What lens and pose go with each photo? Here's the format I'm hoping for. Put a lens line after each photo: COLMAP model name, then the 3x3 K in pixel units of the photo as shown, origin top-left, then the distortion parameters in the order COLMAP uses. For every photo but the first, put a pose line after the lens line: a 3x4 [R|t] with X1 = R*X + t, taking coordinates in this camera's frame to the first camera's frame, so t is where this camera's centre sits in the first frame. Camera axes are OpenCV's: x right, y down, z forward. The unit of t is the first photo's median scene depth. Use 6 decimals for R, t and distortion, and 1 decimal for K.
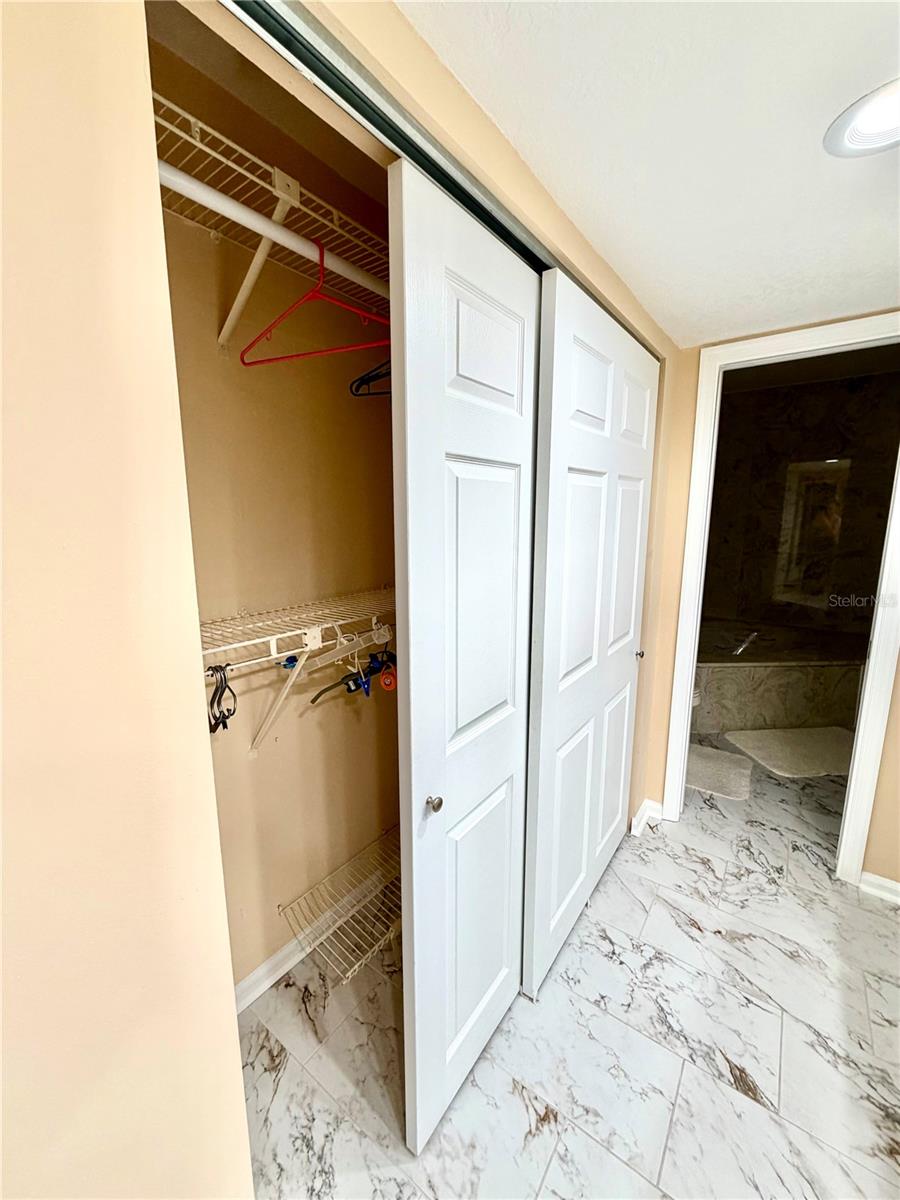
lens RADIAL K [[478.7, 0, 448.6], [0, 478.7, 594.2], [0, 0, 1]] dist [-0.000494, 0.000134]
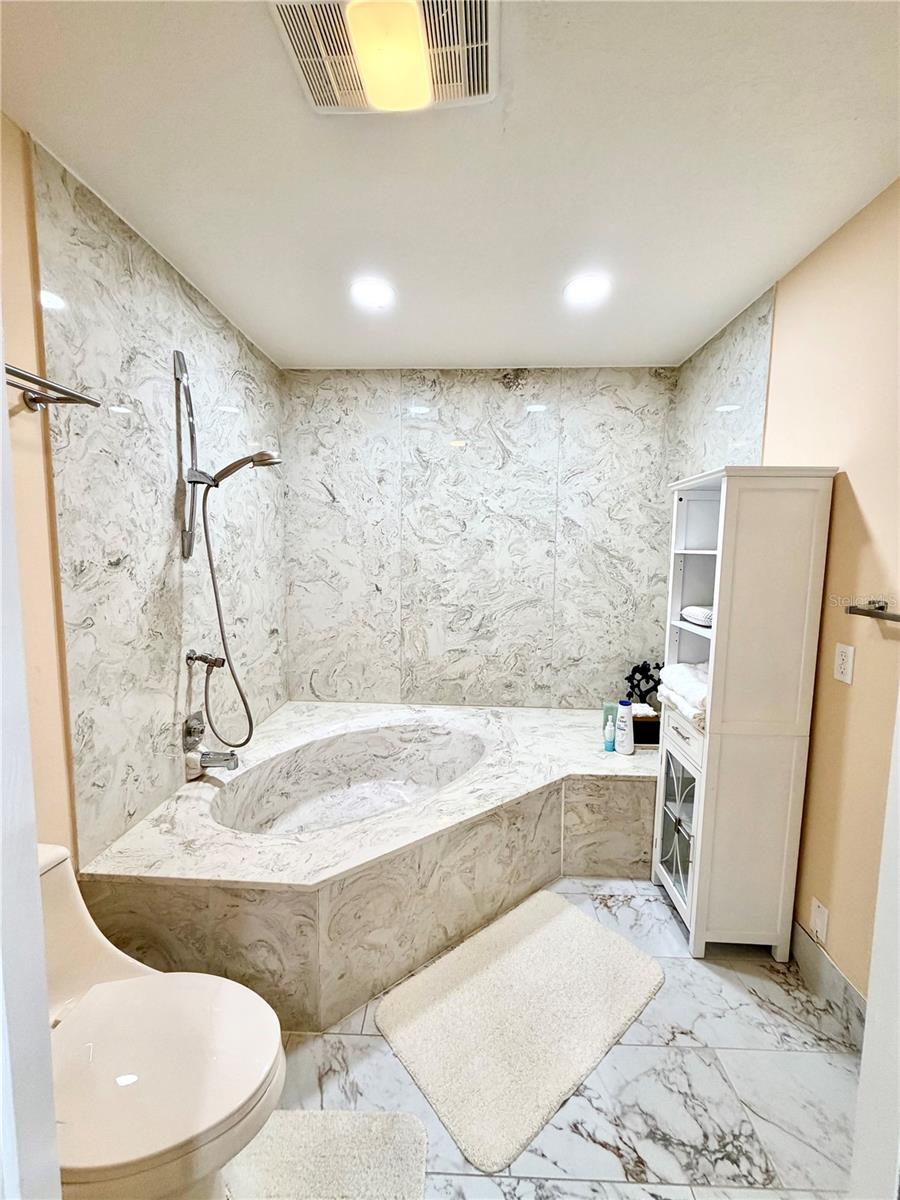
lens RADIAL K [[478.7, 0, 449.6], [0, 478.7, 597.7], [0, 0, 1]] dist [-0.000494, 0.000134]
pose [[0.823157, -0.044027, 0.566105, 0.310144], [0.081655, 0.995805, -0.041286, -0.069605], [-0.561913, 0.080210, 0.823299, 0.432339]]
